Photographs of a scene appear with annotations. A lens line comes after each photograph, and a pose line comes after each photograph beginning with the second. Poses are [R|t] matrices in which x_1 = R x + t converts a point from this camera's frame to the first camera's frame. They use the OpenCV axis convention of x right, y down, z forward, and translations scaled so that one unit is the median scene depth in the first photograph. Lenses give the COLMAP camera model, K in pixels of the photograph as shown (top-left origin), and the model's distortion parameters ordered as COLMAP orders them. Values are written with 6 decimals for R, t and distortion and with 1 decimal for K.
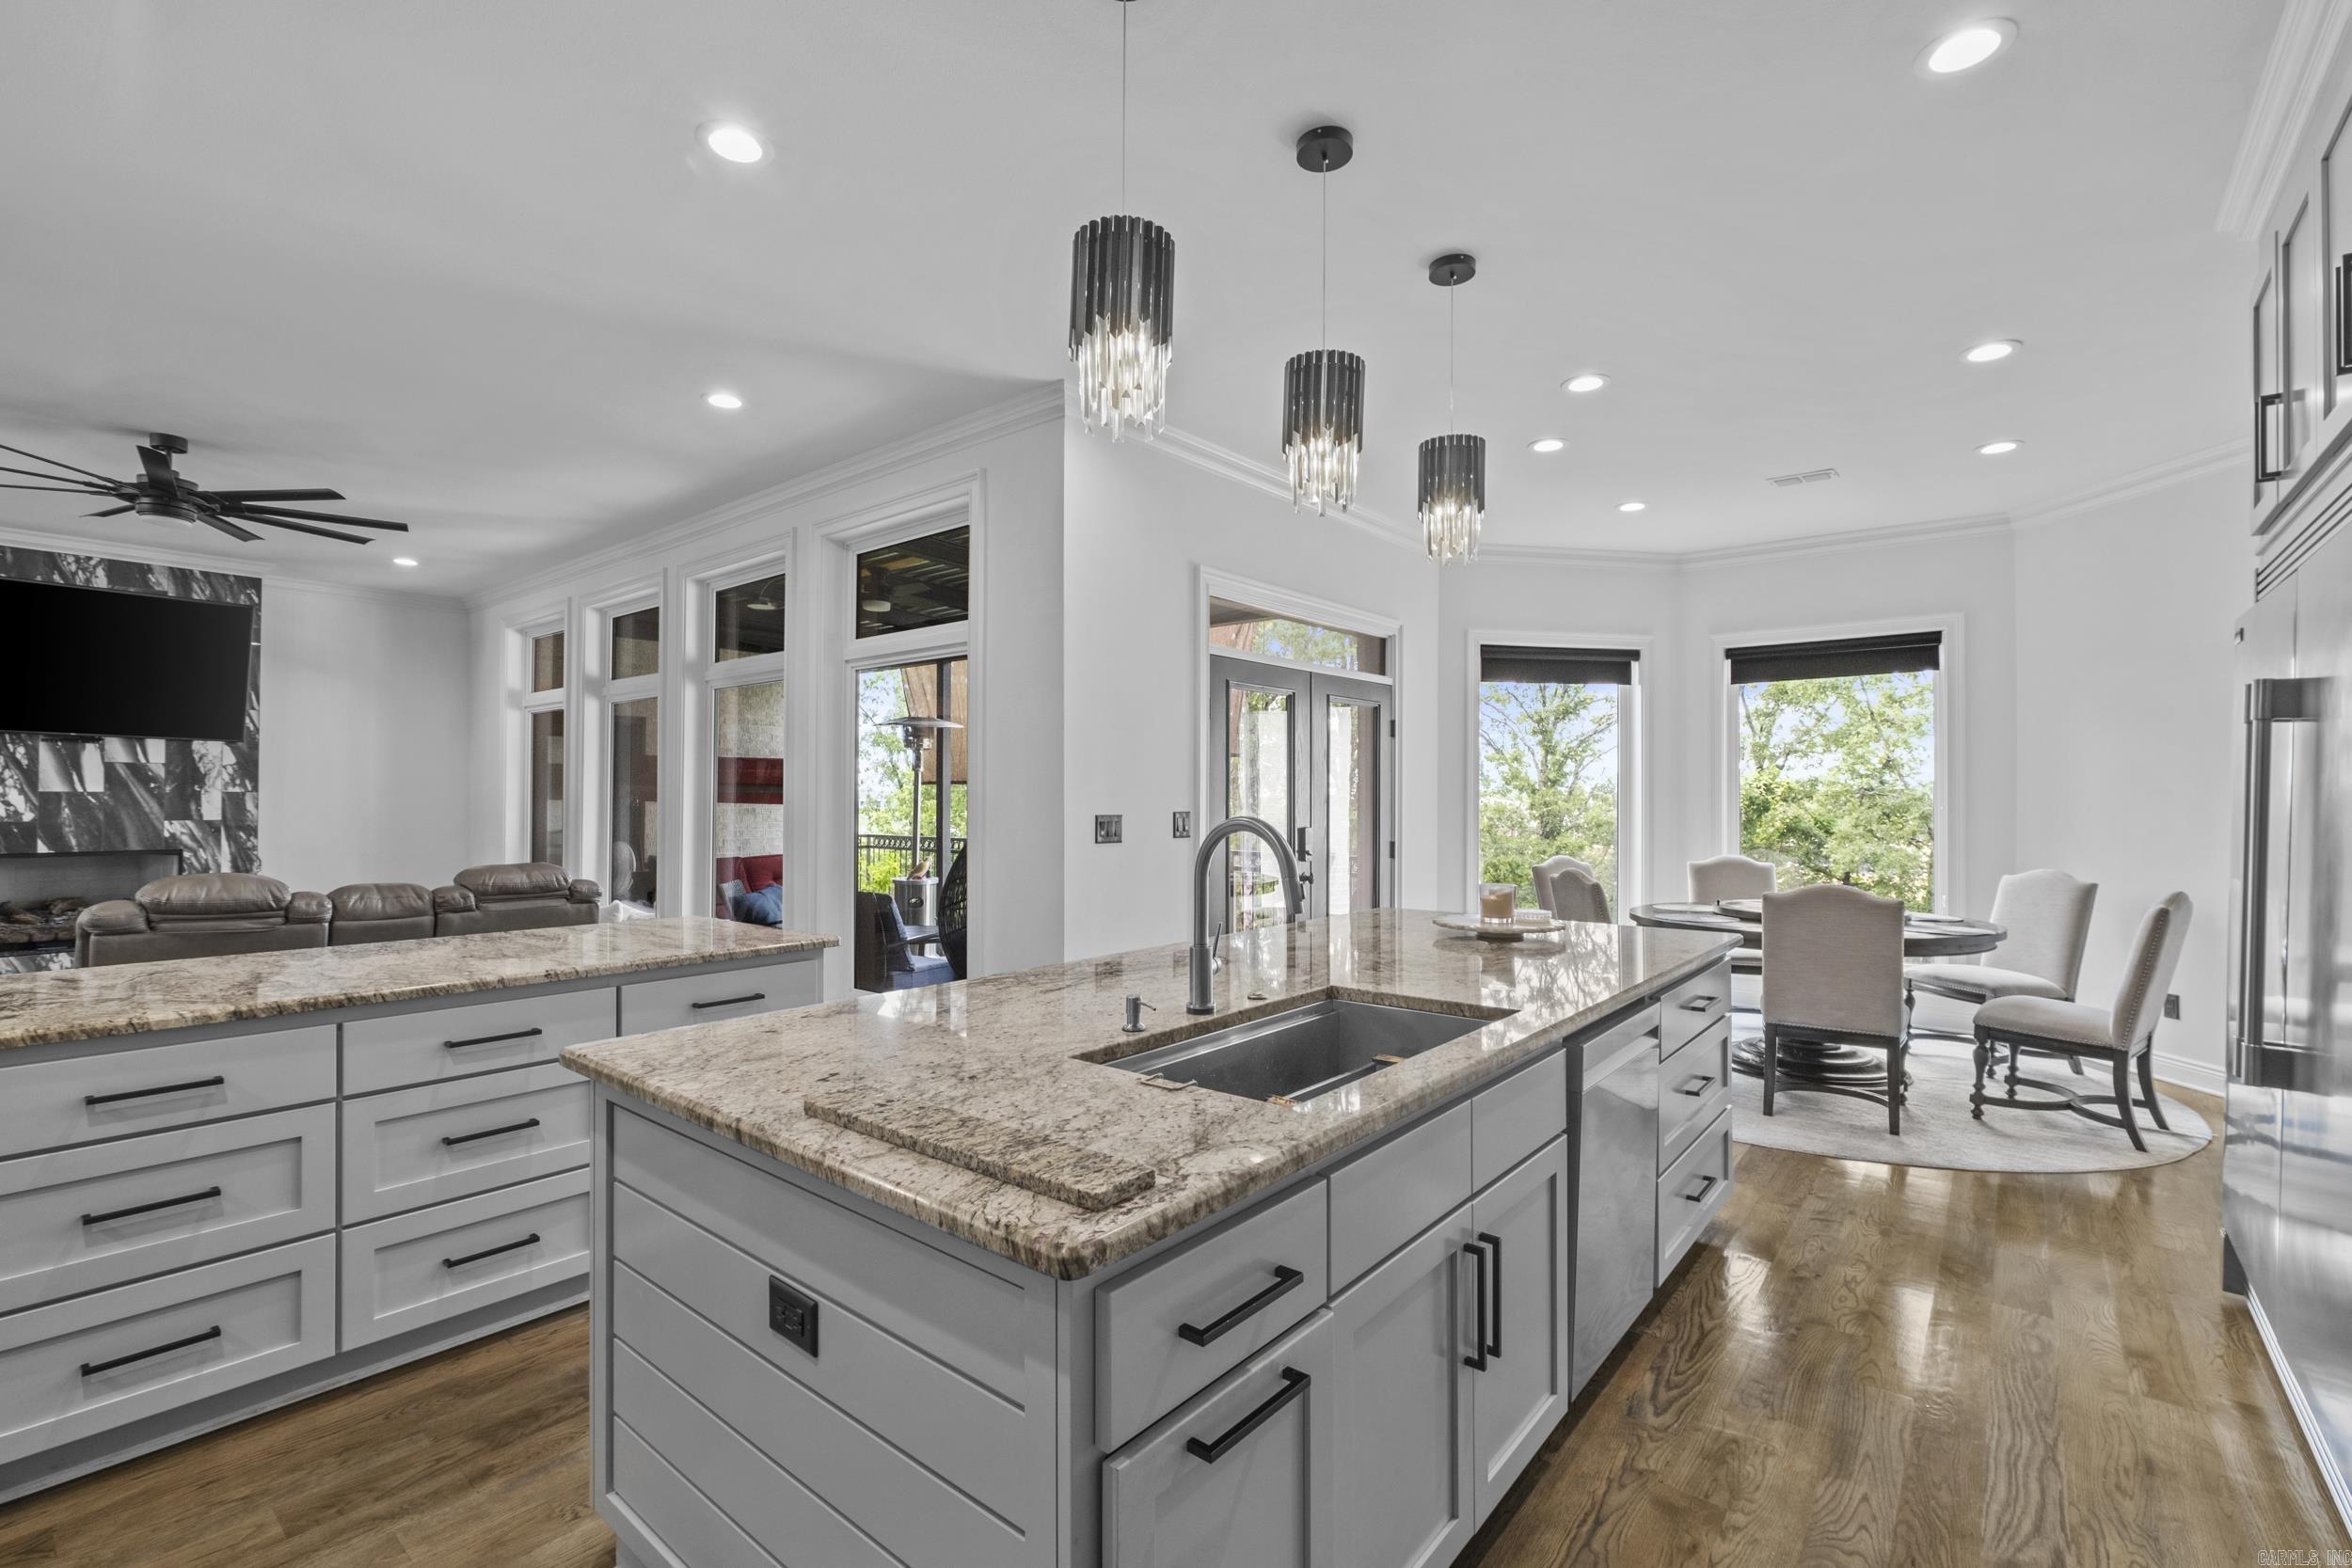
lens RADIAL K [[1035.2, 0, 1158.8], [0, 1035.2, 786.9], [0, 0, 1]] dist [-0.010795, 0.002772]
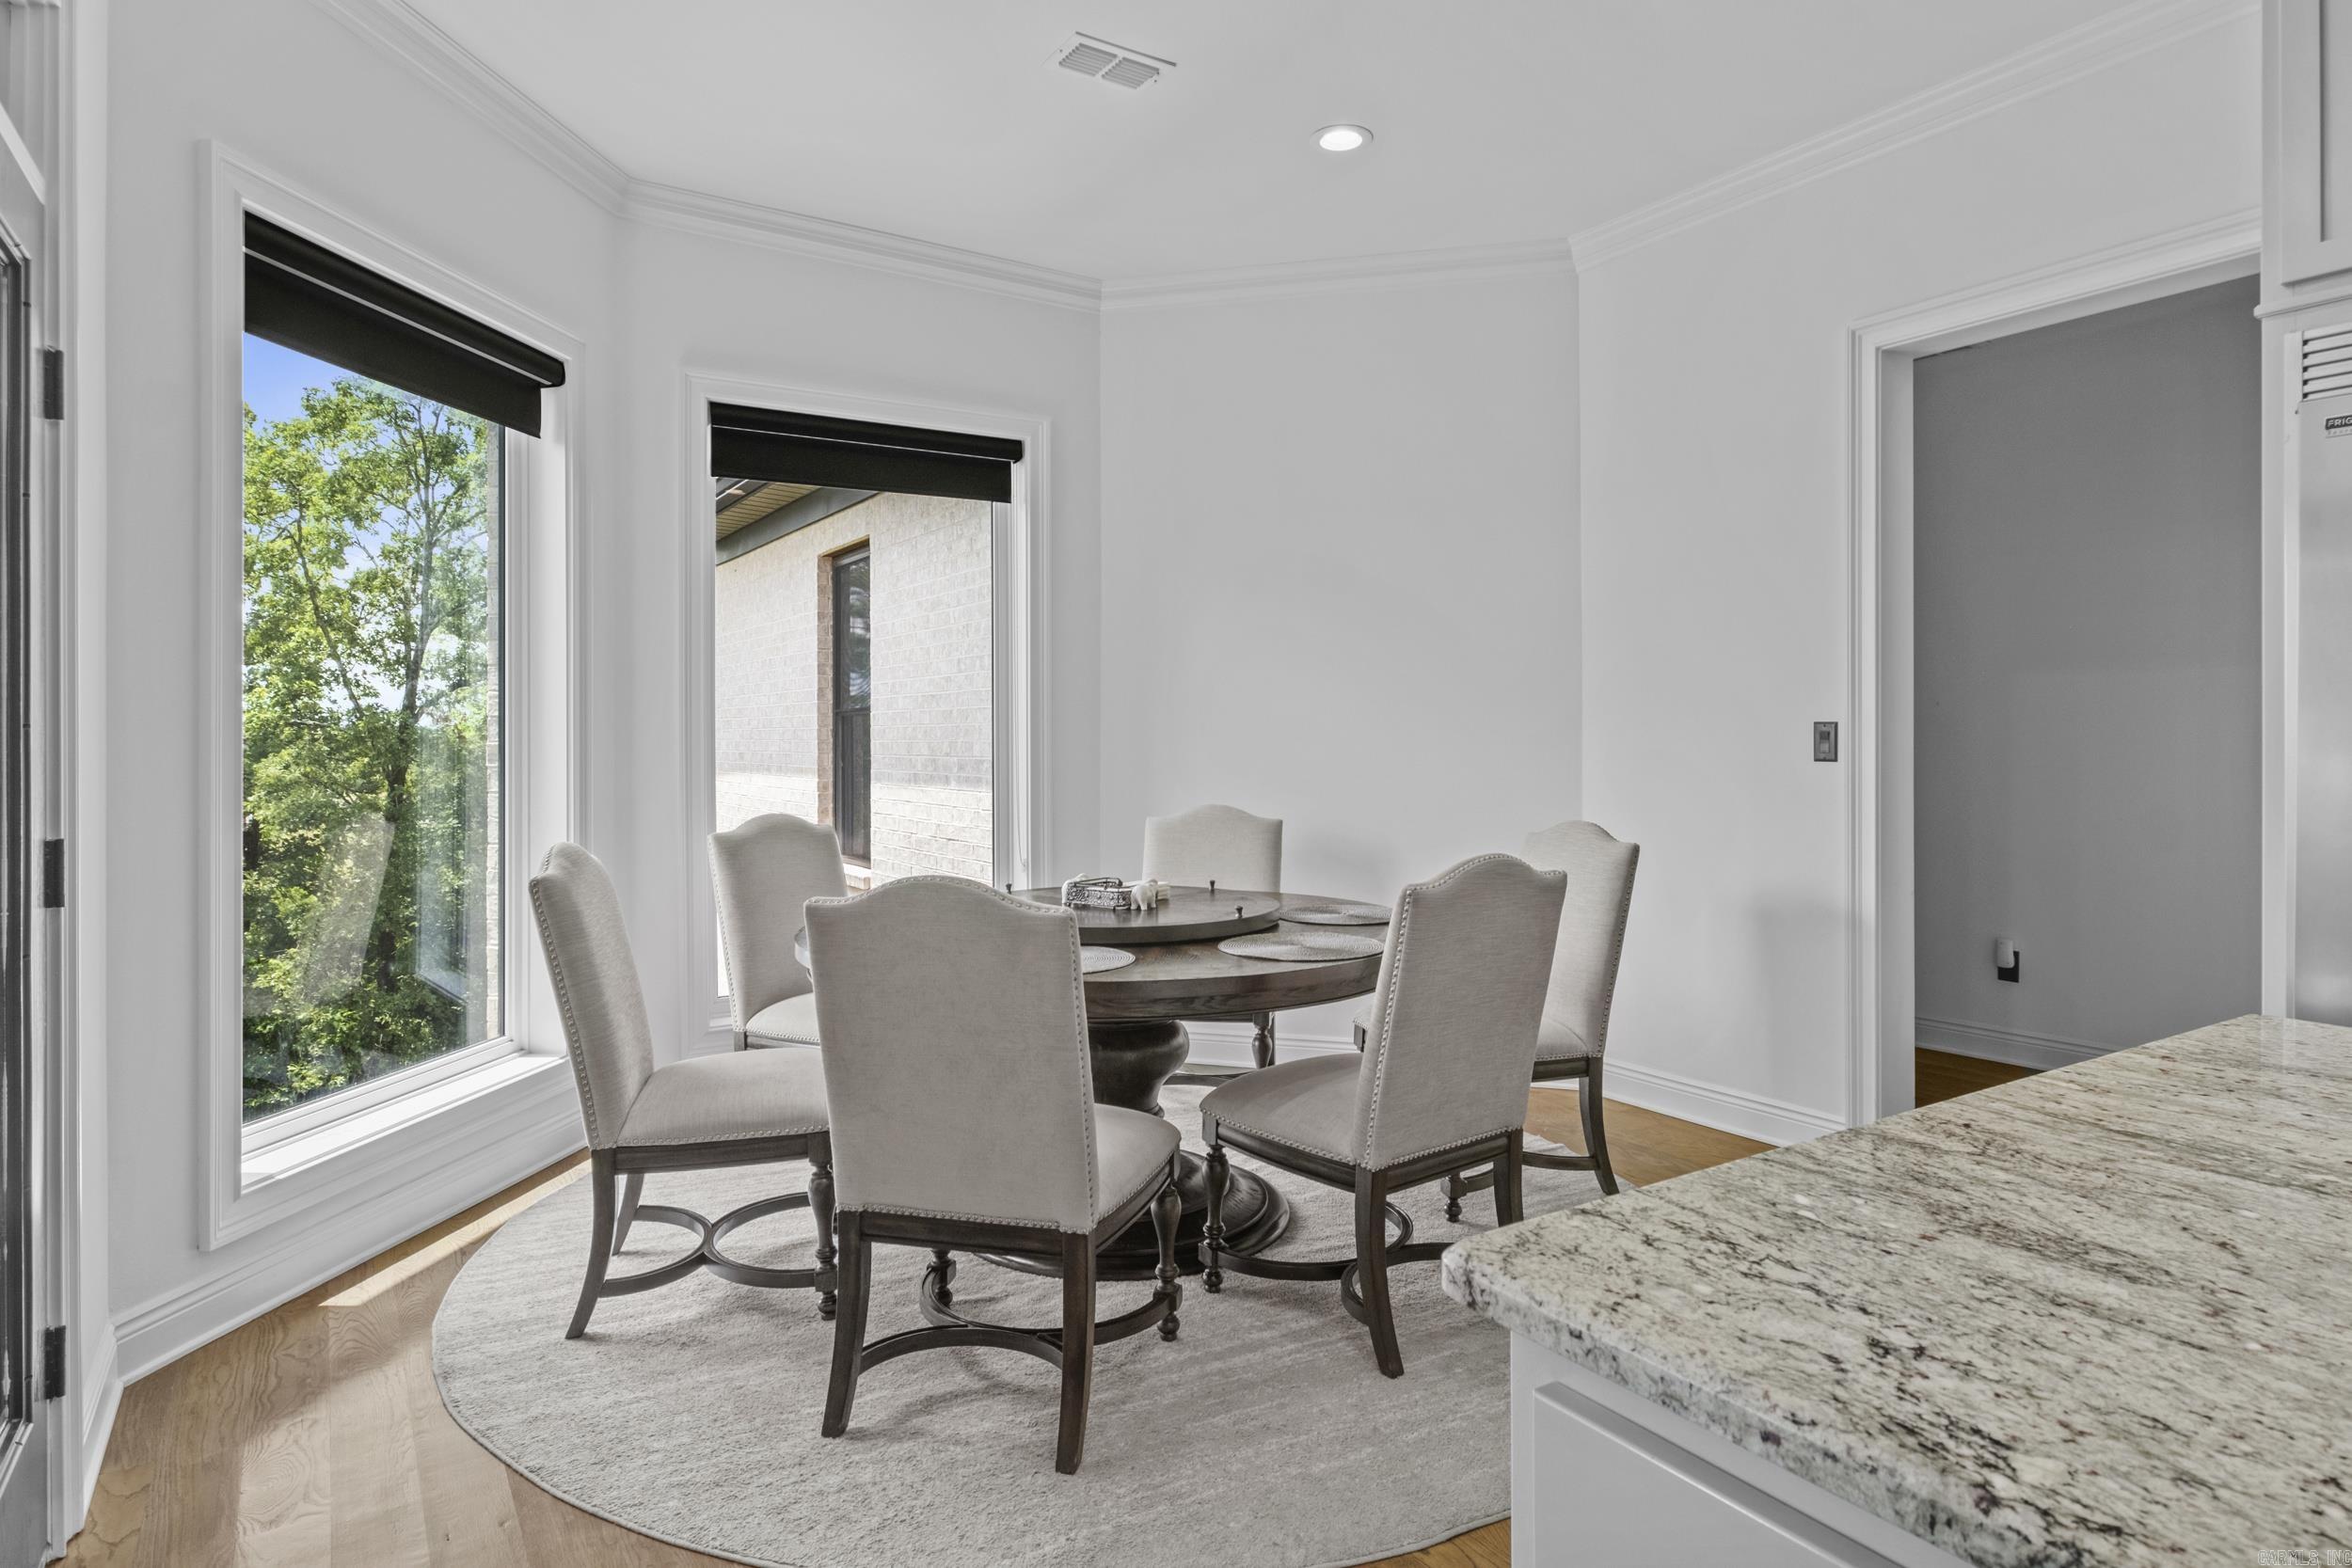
lens RADIAL K [[1306.5, 0, 1177.8], [0, 1306.5, 746.5], [0, 0, 1]] dist [-0.004497, 0.003823]
pose [[0.297537, -0.012956, 0.954623, 0.011803], [-0.005716, 0.999866, 0.015352, 0.021952], [-0.954693, -0.010024, 0.297423, 0.596695]]
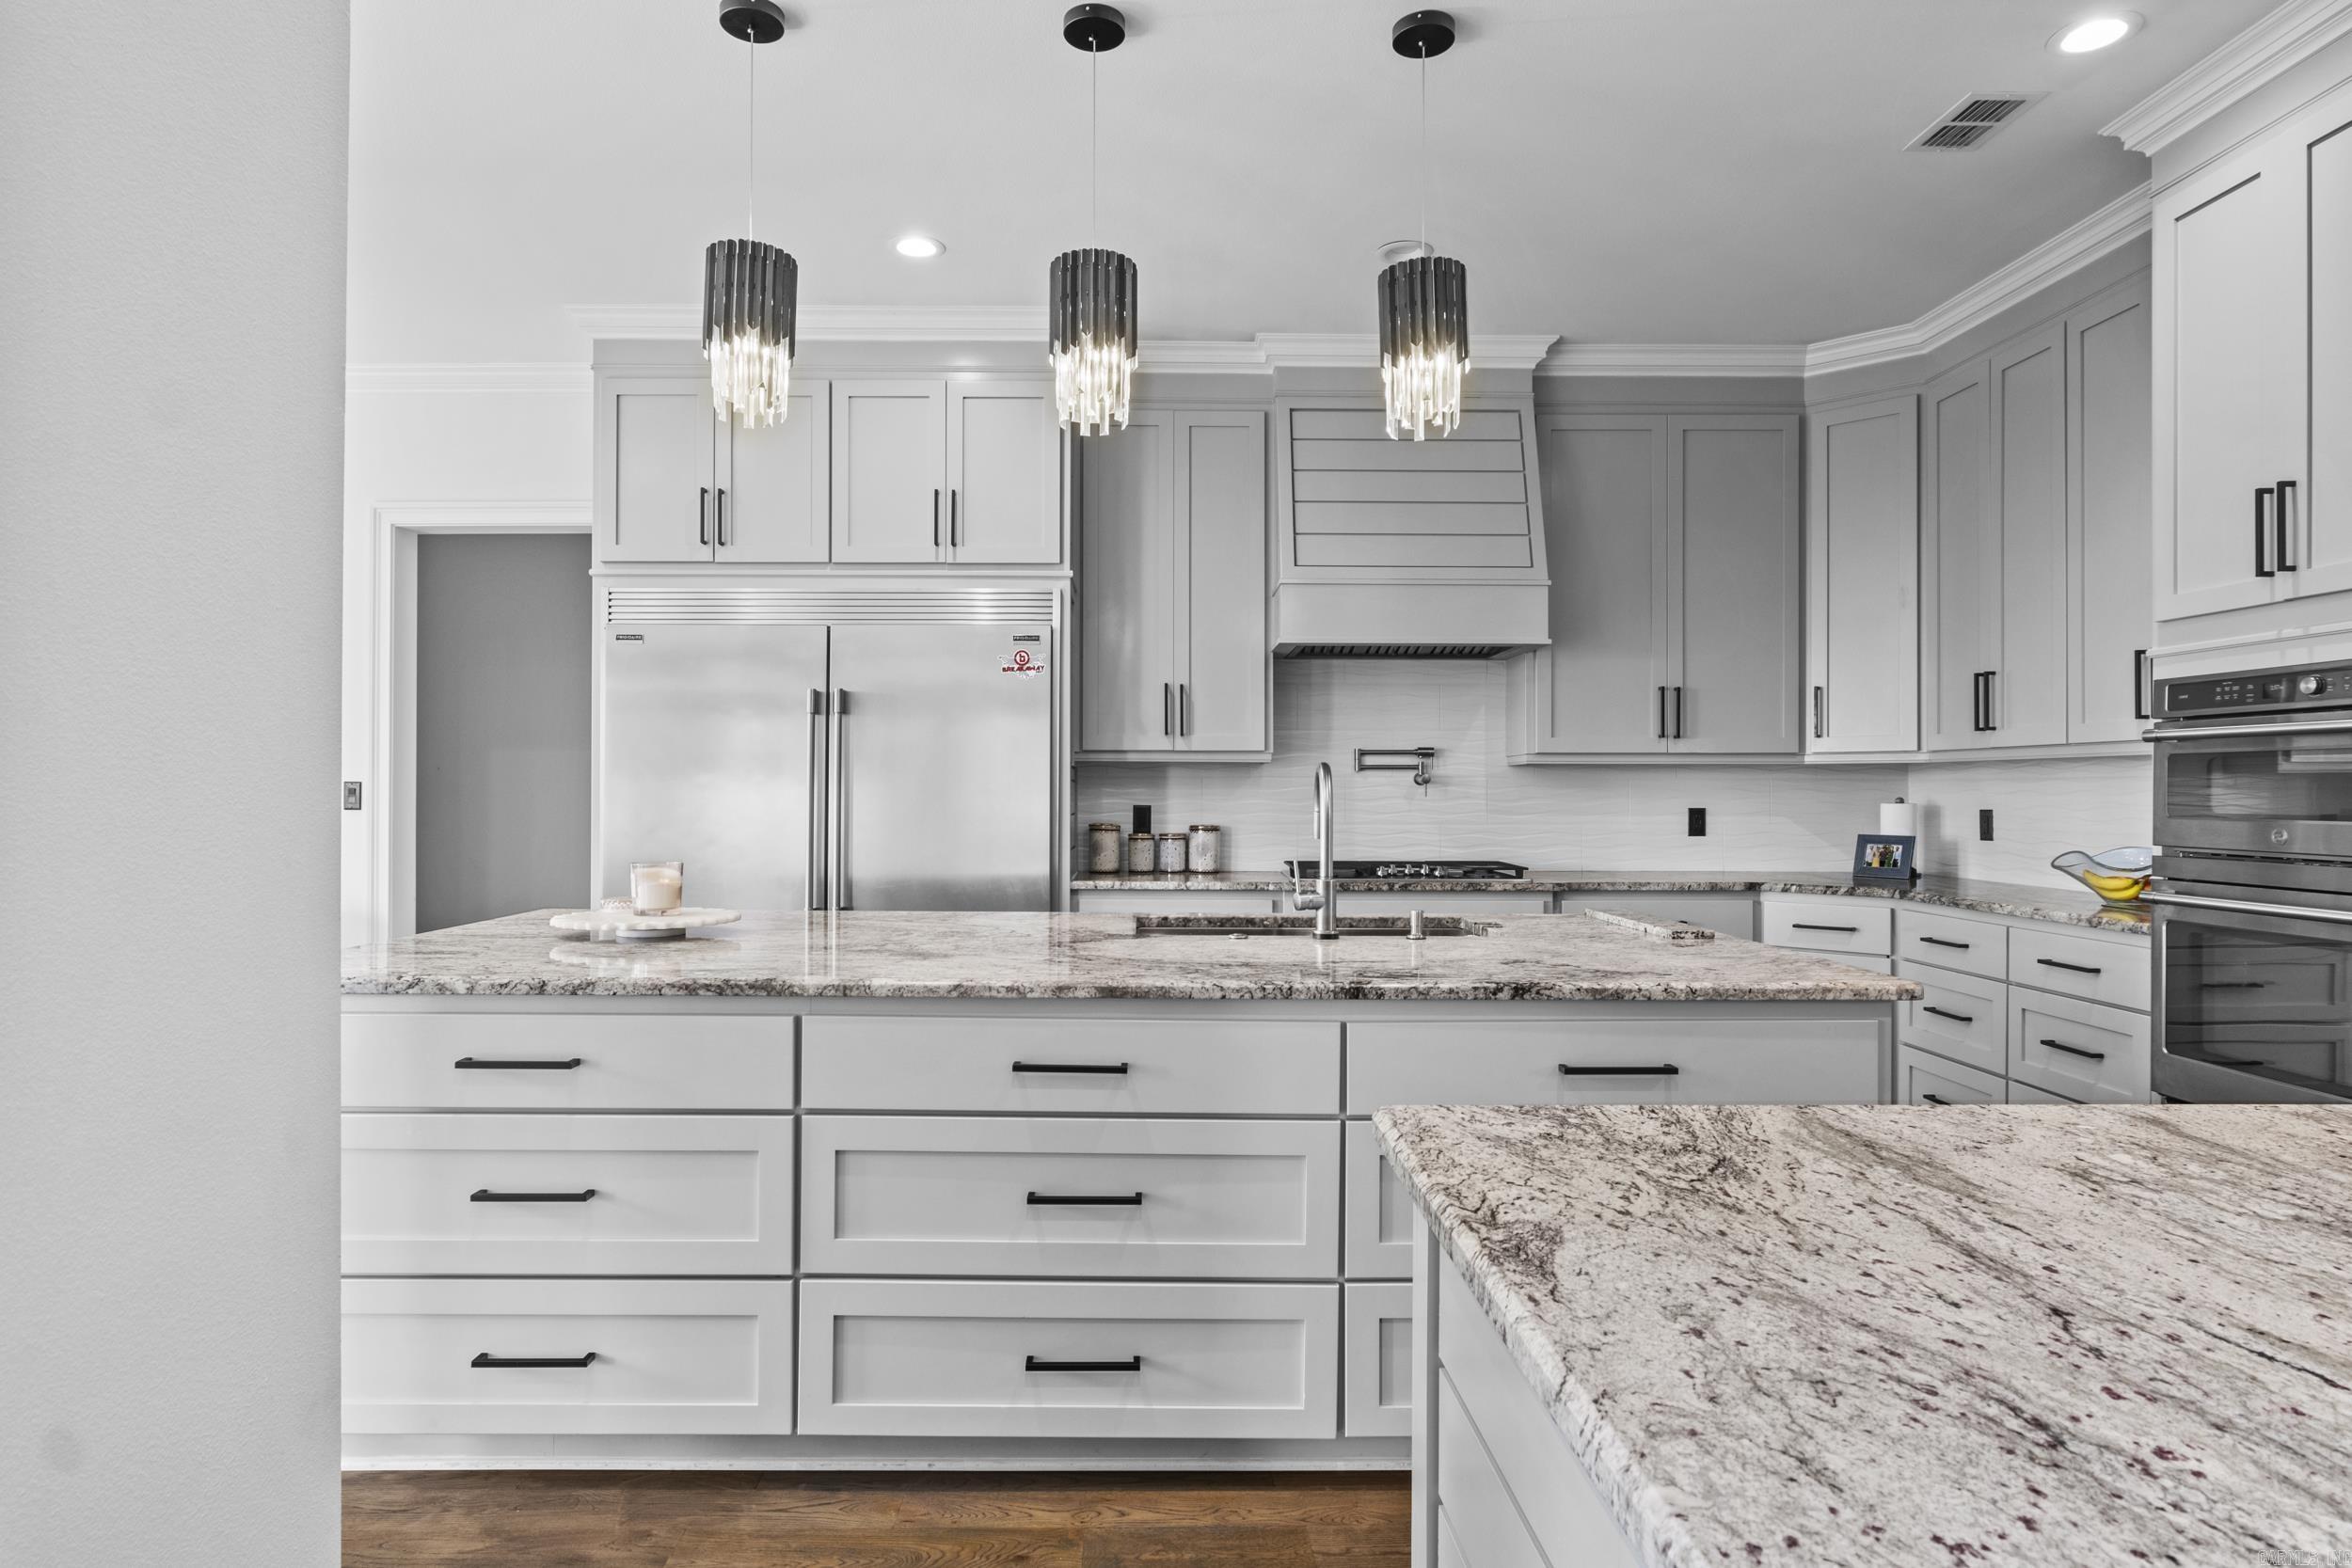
lens RADIAL K [[1306.5, 0, 1161.5], [0, 1306.5, 782.9], [0, 0, 1]] dist [-0.004497, 0.003823]
pose [[-0.654716, 0.000218, 0.755875, -0.277048], [-0.013563, 0.999836, -0.012037, 0.022113], [-0.755753, -0.018133, -0.654606, 0.643471]]
